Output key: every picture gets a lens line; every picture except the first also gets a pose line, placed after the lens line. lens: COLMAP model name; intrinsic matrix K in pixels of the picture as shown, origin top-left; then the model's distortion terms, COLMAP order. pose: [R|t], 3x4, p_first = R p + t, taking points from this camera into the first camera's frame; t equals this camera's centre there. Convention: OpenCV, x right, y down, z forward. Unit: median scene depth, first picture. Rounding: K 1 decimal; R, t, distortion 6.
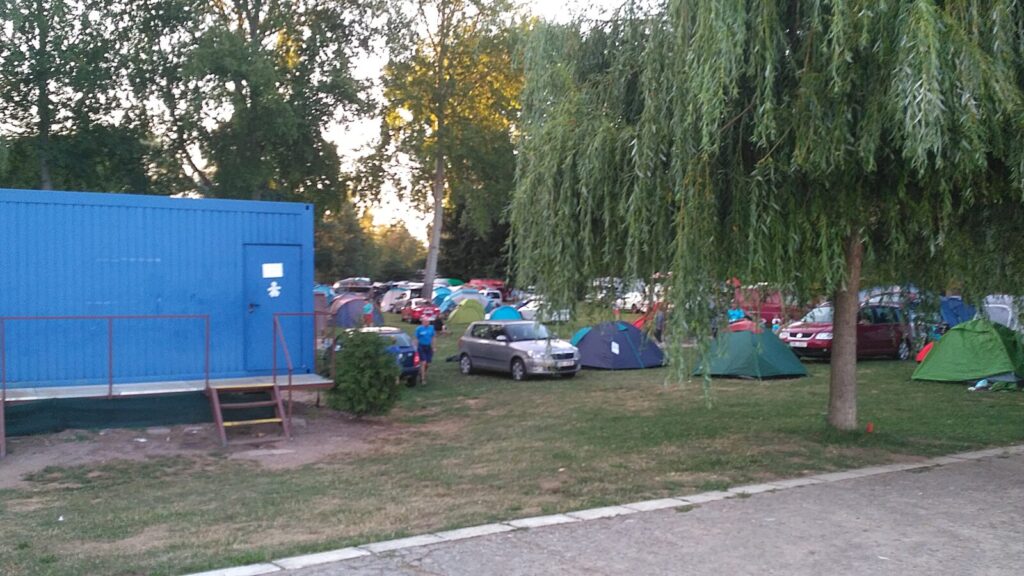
lens RADIAL K [[902.5, 0, 511.1], [0, 902.5, 287.4], [0, 0, 1]] dist [0.076890, -0.153537]
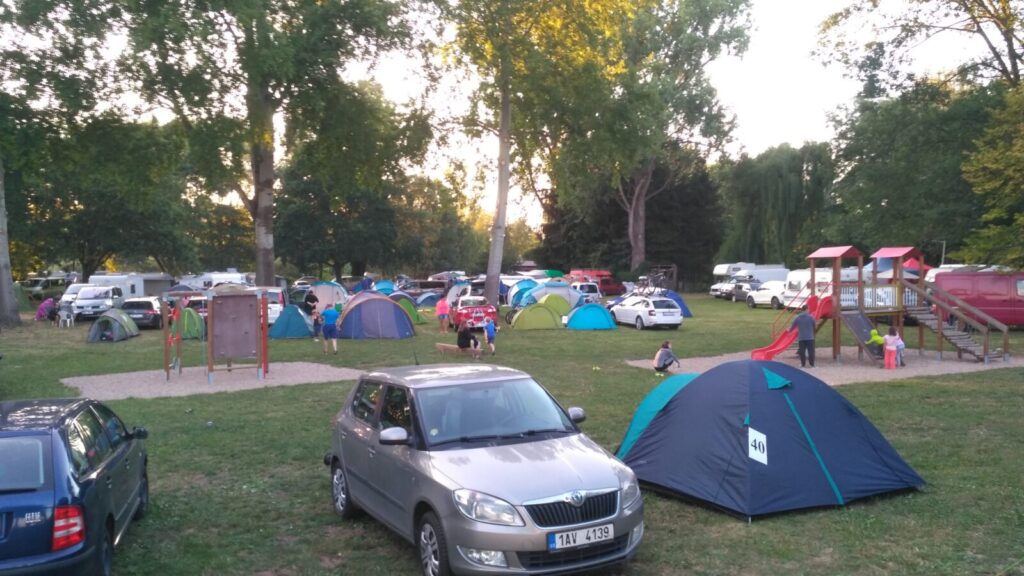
lens RADIAL K [[902.5, 0, 513.8], [0, 902.5, 289.3], [0, 0, 1]] dist [0.076890, -0.153537]
pose [[0.990363, -0.019660, -0.137096, 0.031478], [0.021092, 0.999737, 0.009006, 0.000999], [0.136883, -0.011811, 0.990517, 0.282415]]
